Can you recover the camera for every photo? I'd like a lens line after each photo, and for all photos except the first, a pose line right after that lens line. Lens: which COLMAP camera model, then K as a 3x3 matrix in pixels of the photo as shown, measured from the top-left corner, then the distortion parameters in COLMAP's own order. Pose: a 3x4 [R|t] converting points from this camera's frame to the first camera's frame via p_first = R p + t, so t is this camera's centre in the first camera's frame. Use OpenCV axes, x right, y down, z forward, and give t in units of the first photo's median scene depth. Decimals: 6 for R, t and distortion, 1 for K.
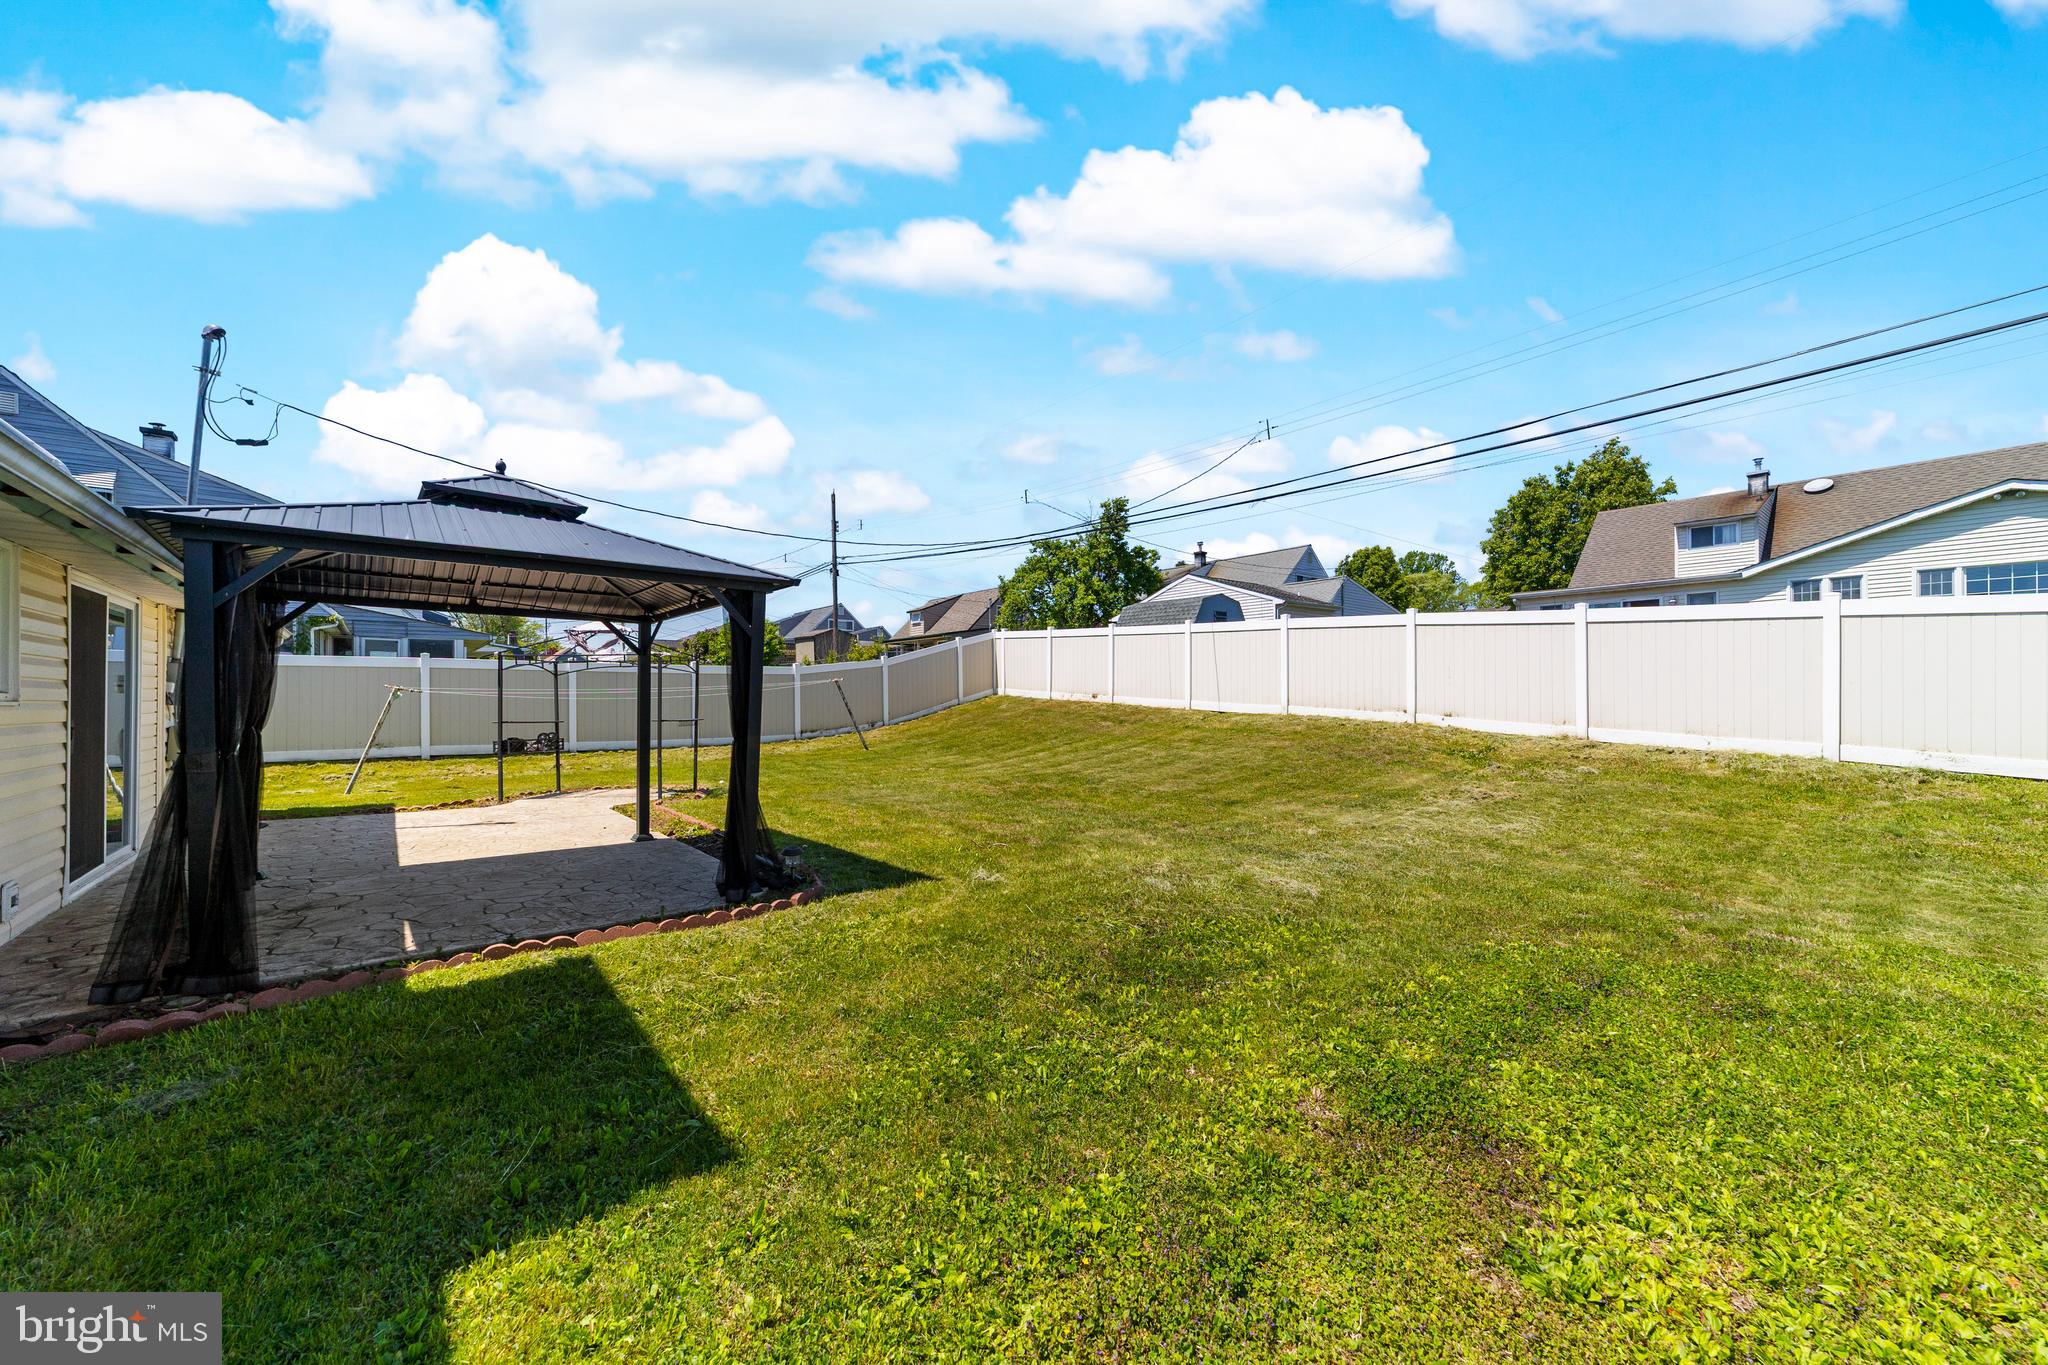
lens RADIAL K [[793.0, 0, 1025.1], [0, 793.0, 691.2], [0, 0, 1]] dist [-0.011147, 0.003807]
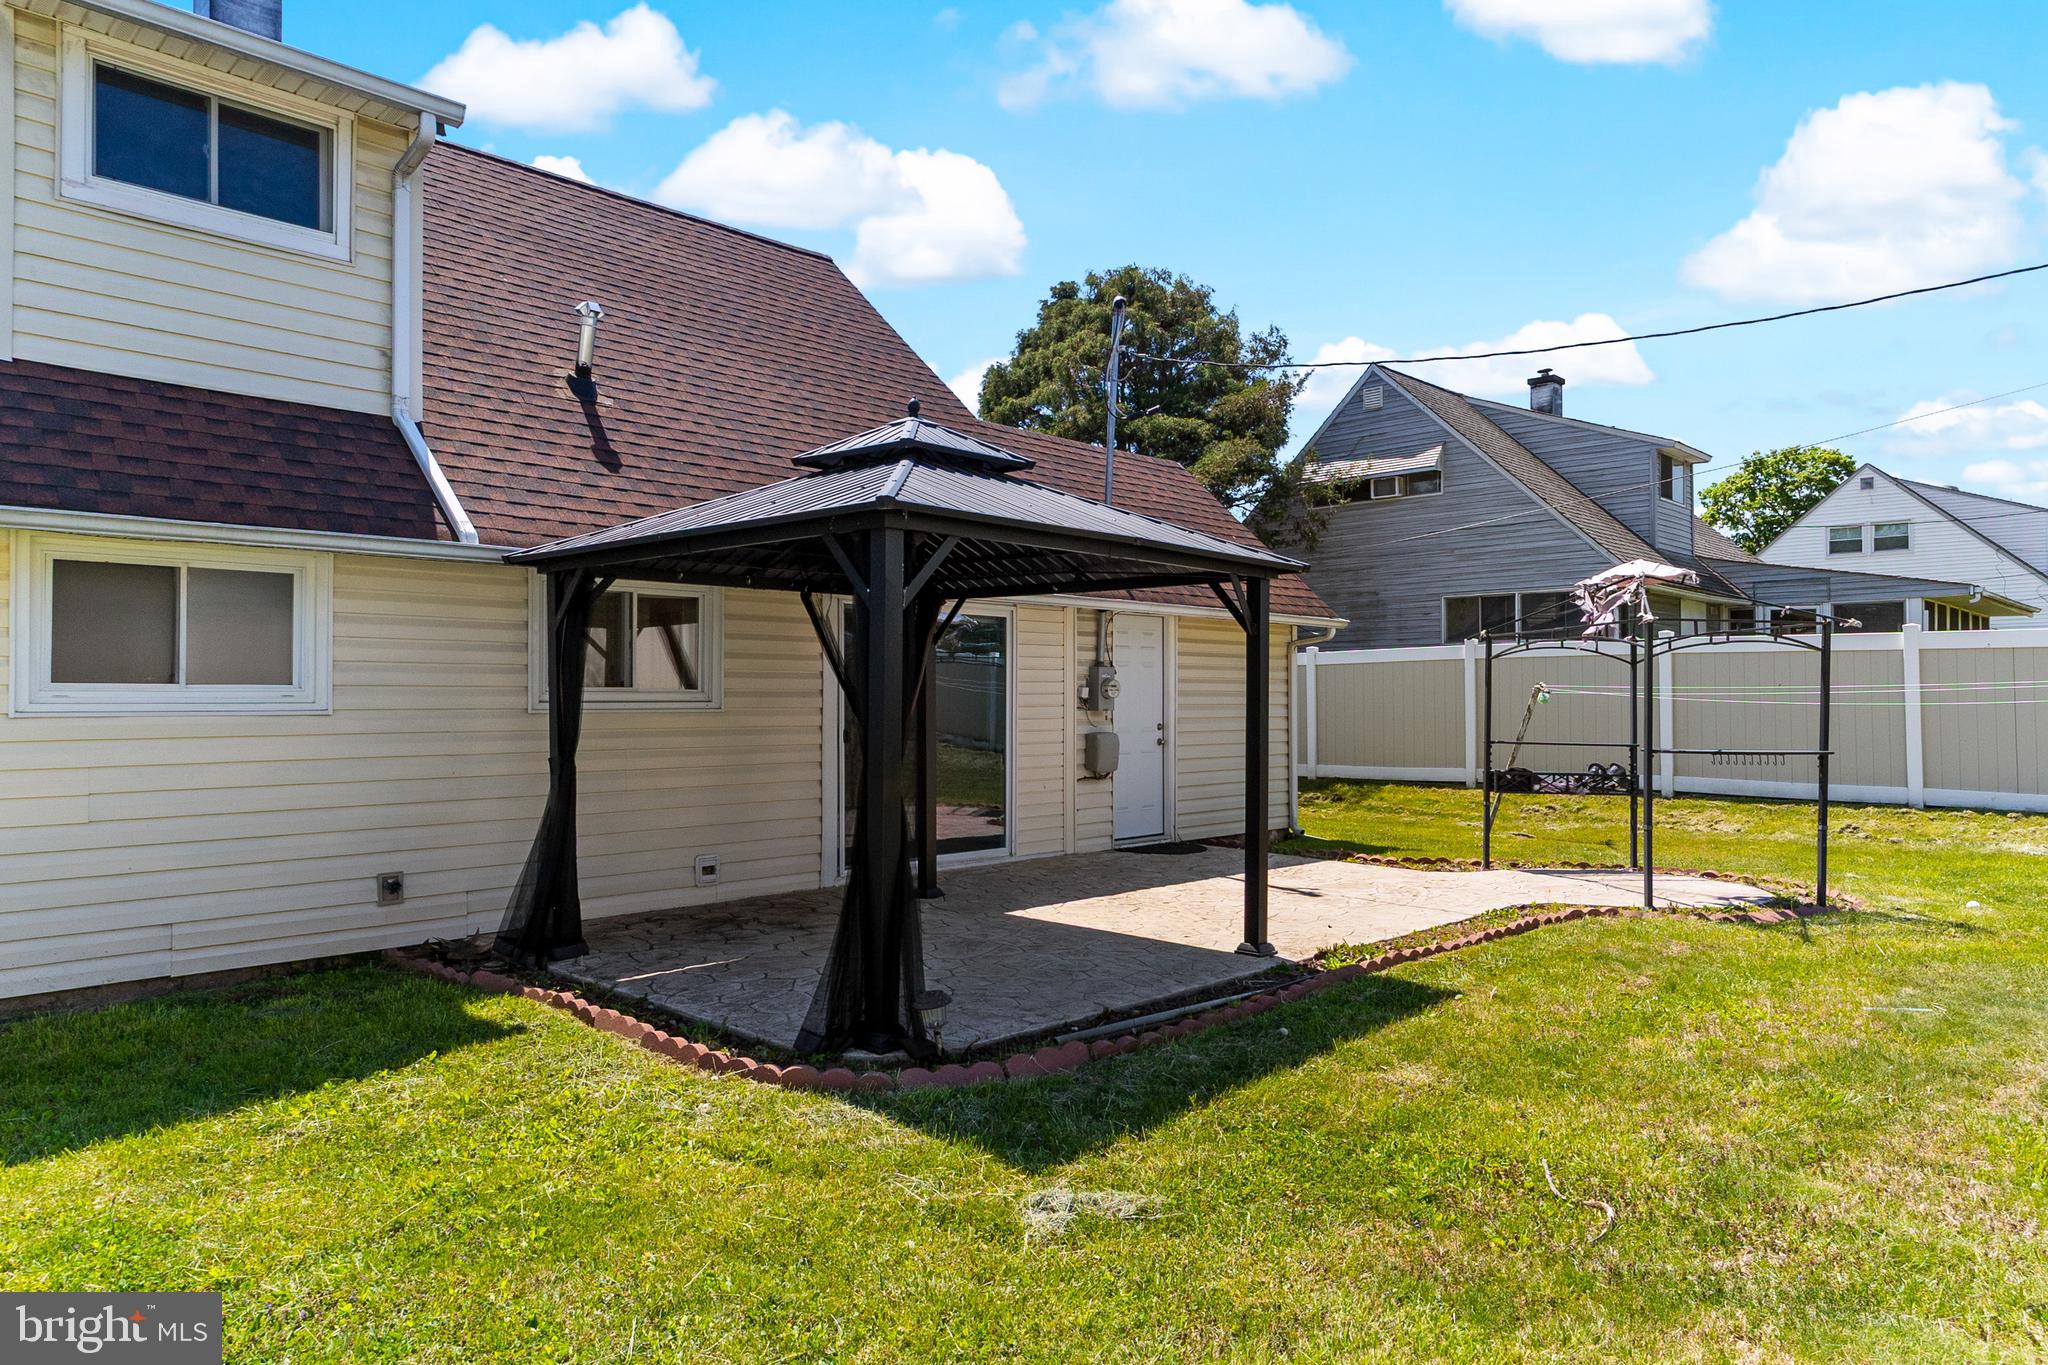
lens RADIAL K [[1278.0, 0, 1030.4], [0, 1278.0, 684.7], [0, 0, 1]] dist [-0.001944, -0.000173]
pose [[0.136245, -0.004479, -0.990665, 0.267756], [0.006292, 0.999974, -0.003656, -0.005241], [0.990655, -0.005735, 0.136270, 0.432820]]
